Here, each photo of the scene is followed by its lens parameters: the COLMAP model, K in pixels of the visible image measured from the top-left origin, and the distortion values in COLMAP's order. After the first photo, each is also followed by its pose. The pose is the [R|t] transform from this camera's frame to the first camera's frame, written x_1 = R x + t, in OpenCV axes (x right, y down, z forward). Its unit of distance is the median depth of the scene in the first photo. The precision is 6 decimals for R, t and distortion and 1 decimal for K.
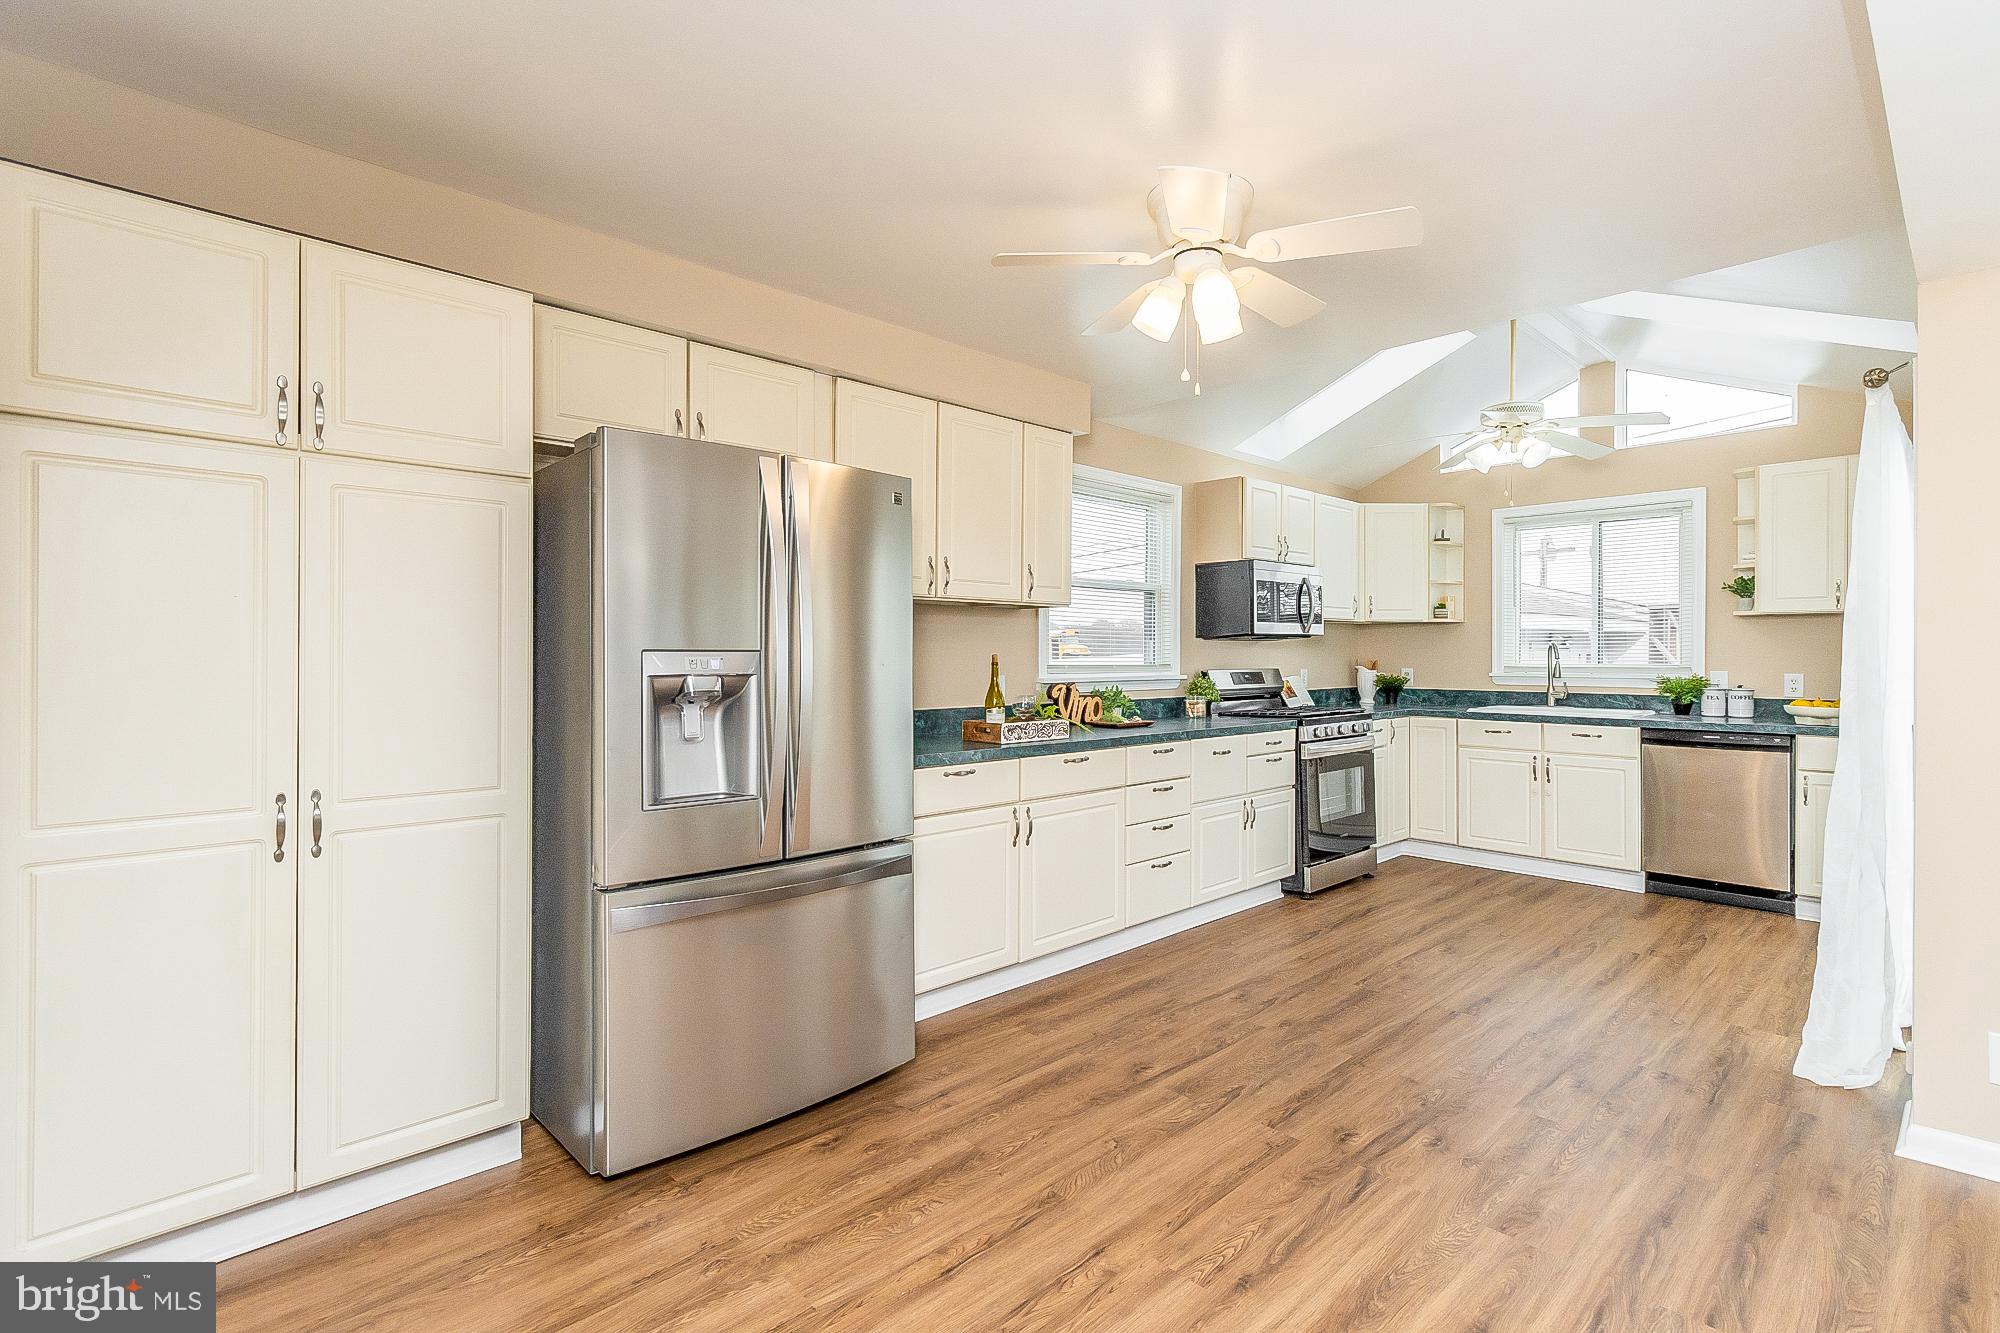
lens RADIAL K [[920.8, 0, 1009.6], [0, 920.8, 654.8], [0, 0, 1]] dist [0.002357, -0.000587]
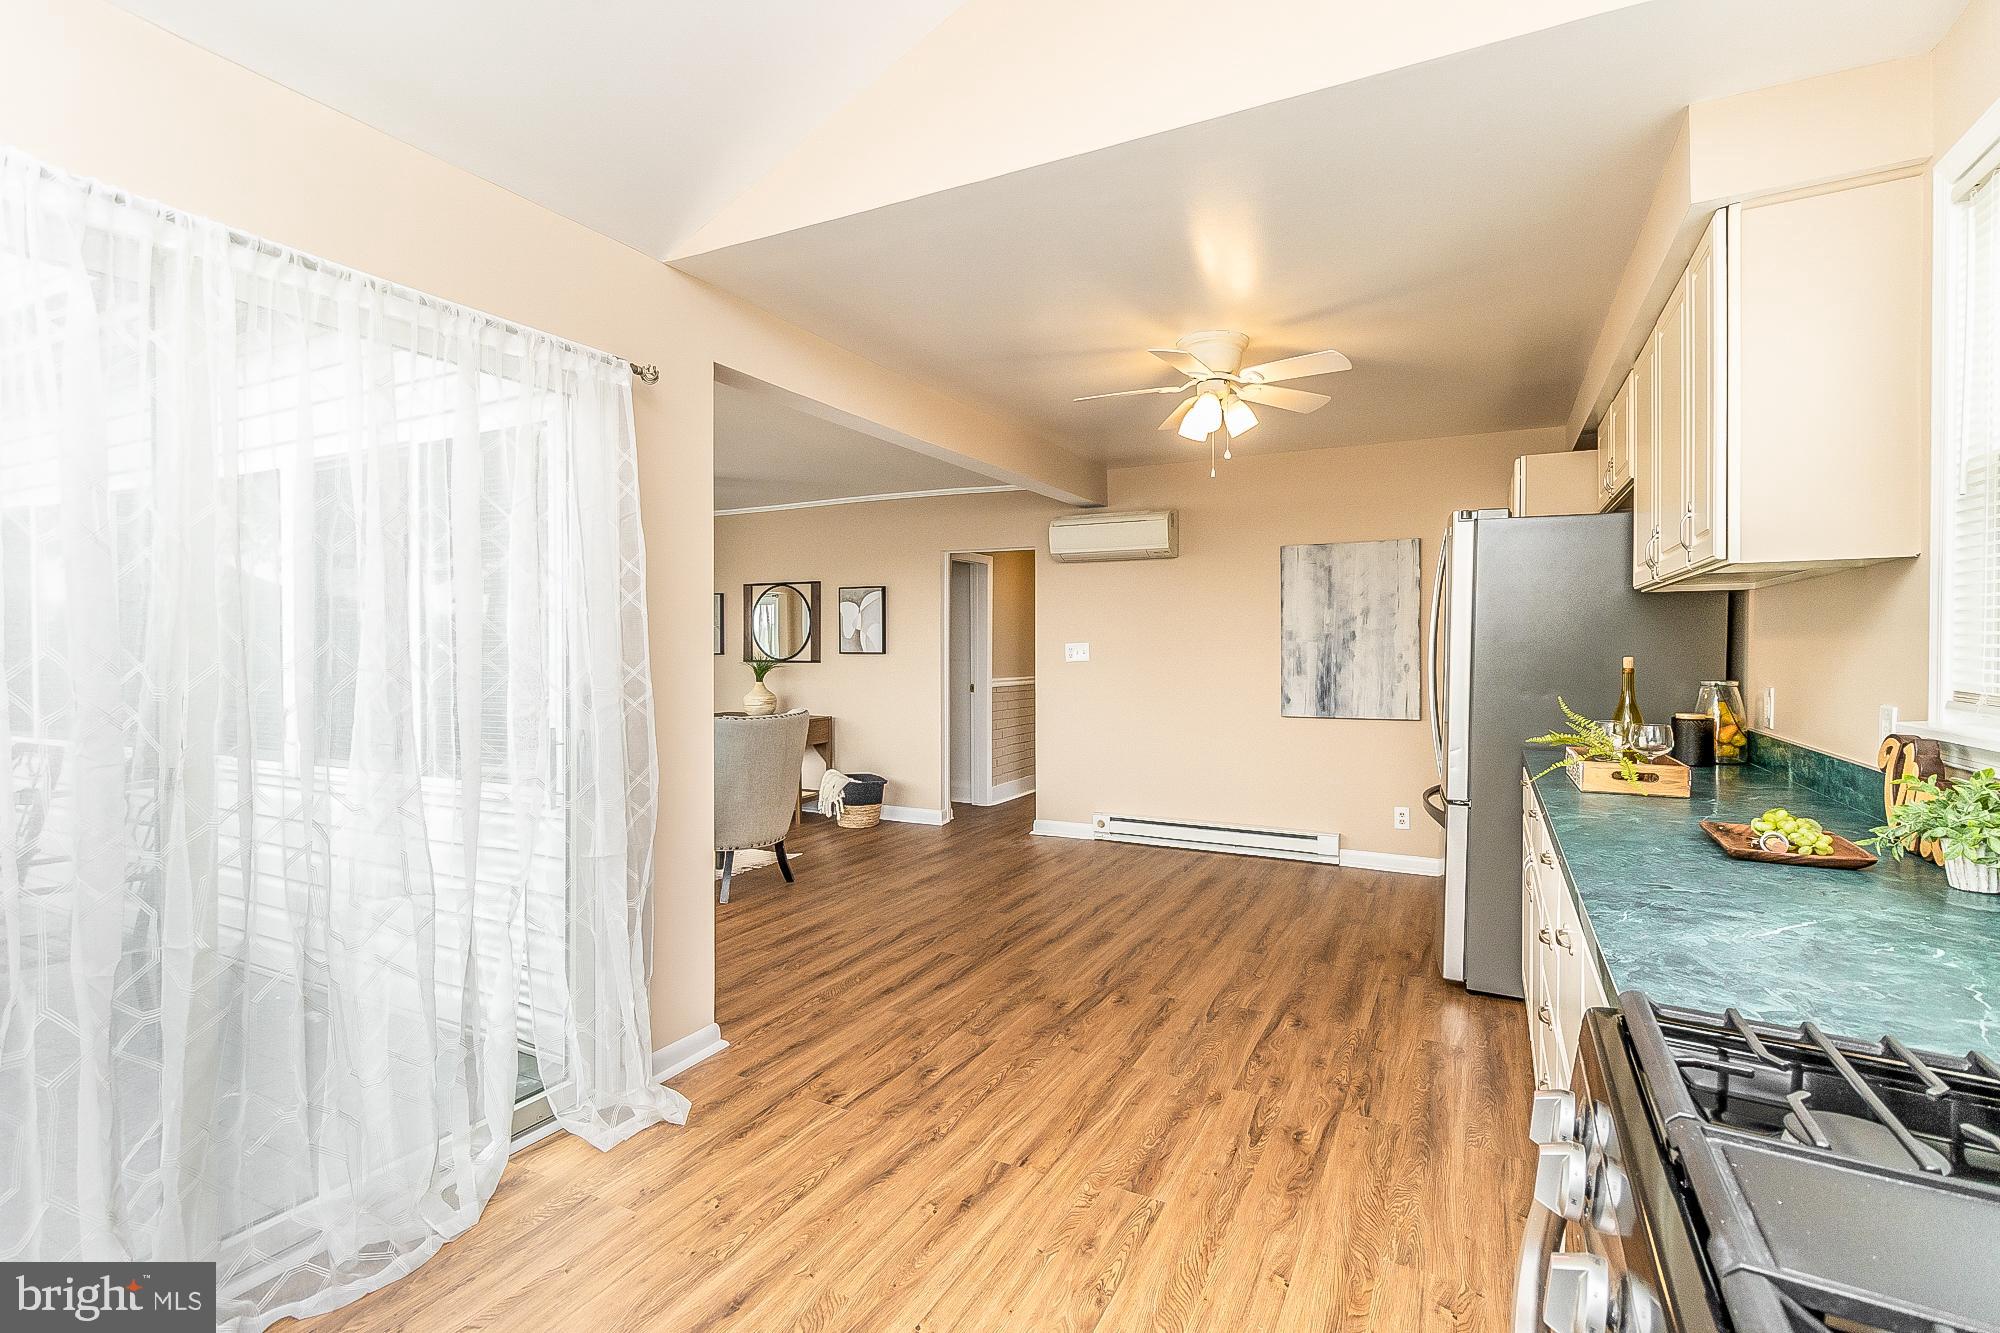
lens RADIAL K [[920.8, 0, 1009.3], [0, 920.8, 658.5], [0, 0, 1]] dist [0.002357, -0.000587]
pose [[-0.943471, 0.001706, -0.331452, 0.723876], [-0.003237, 0.999892, 0.014360, -0.008655], [0.331441, 0.014622, -0.943363, 1.655551]]
